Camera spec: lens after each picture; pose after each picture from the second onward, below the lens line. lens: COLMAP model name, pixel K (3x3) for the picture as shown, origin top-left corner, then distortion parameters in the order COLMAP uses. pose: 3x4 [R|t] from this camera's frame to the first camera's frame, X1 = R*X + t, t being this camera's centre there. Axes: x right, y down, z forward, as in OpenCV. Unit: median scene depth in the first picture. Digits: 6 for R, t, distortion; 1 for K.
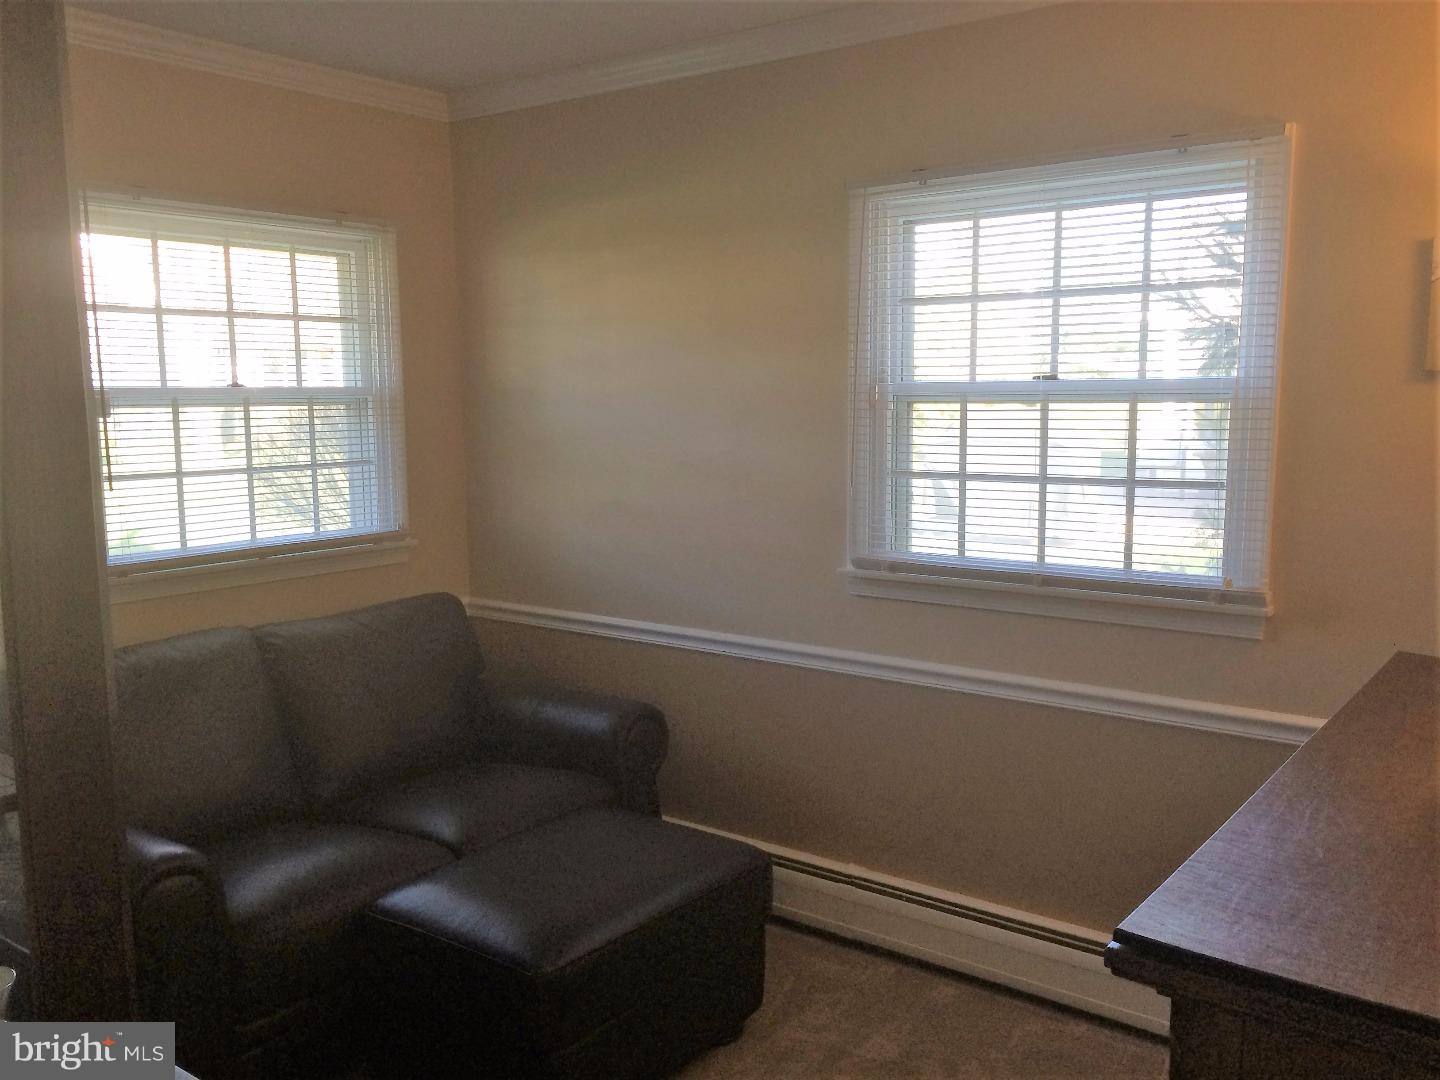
lens RADIAL K [[1236.2, 0, 730.8], [0, 1236.2, 545.0], [0, 0, 1]] dist [0.079738, -0.082907]
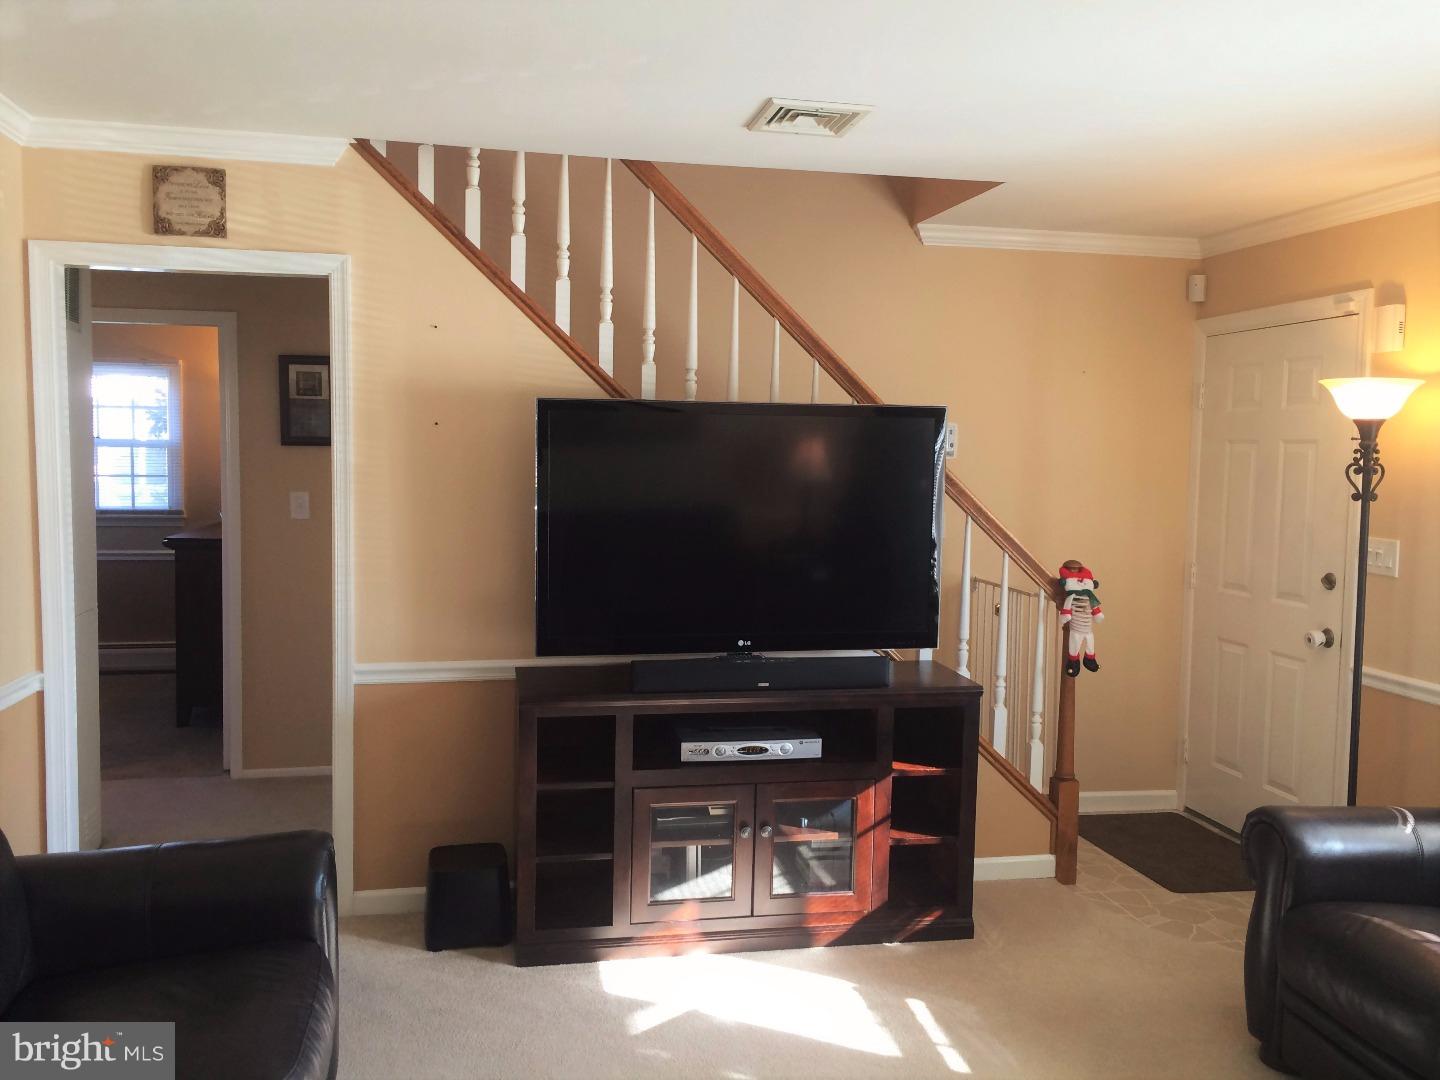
lens RADIAL K [[1236.2, 0, 730.8], [0, 1236.2, 545.0], [0, 0, 1]] dist [0.079738, -0.082907]
pose [[-0.201285, -0.073943, 0.976738, -2.672427], [0.114213, 0.988573, 0.098376, -0.024470], [-0.972851, 0.131358, -0.190539, 0.280457]]
